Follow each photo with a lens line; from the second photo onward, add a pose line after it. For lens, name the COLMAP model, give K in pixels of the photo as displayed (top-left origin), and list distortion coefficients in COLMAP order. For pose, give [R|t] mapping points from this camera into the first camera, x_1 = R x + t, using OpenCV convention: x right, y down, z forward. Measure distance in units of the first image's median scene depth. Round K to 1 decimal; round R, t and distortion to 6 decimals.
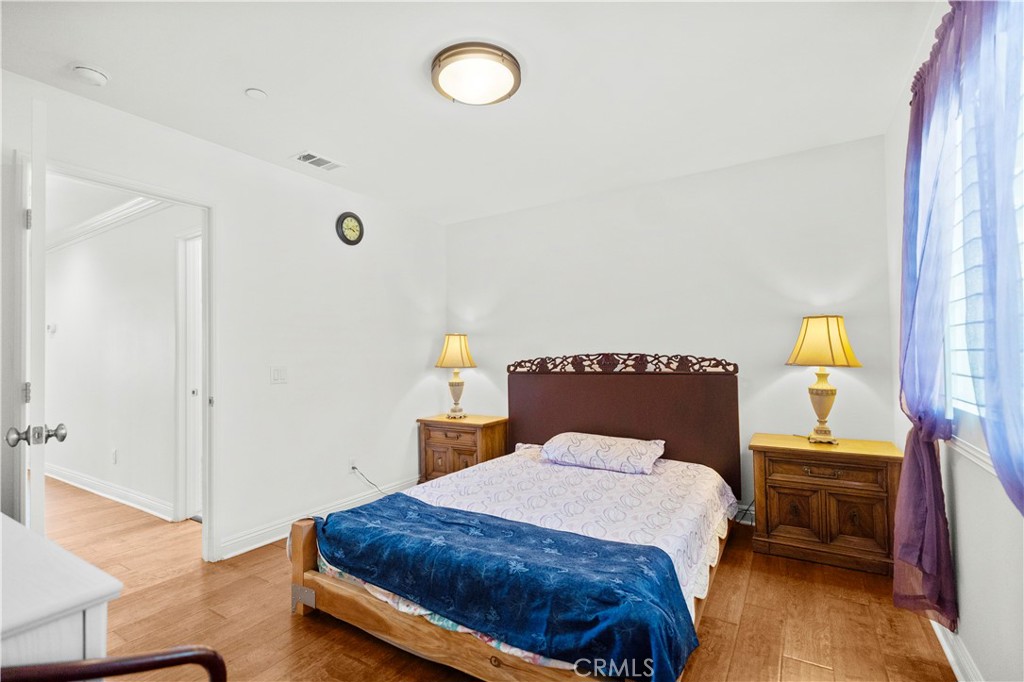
lens RADIAL K [[471.7, 0, 511.2], [0, 471.7, 333.4], [0, 0, 1]] dist [0.002922, 0.000134]
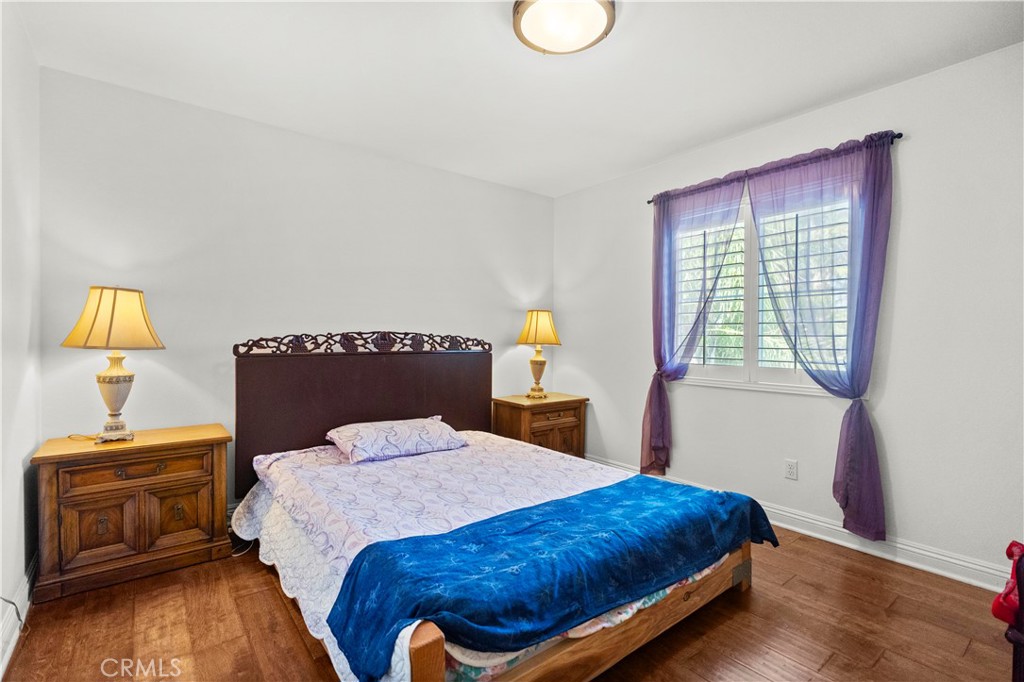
lens RADIAL K [[471.7, 0, 511.2], [0, 471.7, 333.4], [0, 0, 1]] dist [0.002922, 0.000134]
pose [[0.338218, 0.030967, 0.940558, -0.584441], [-0.051497, 0.998570, -0.014359, 0.047978], [-0.939658, -0.043579, 0.339329, 0.482848]]
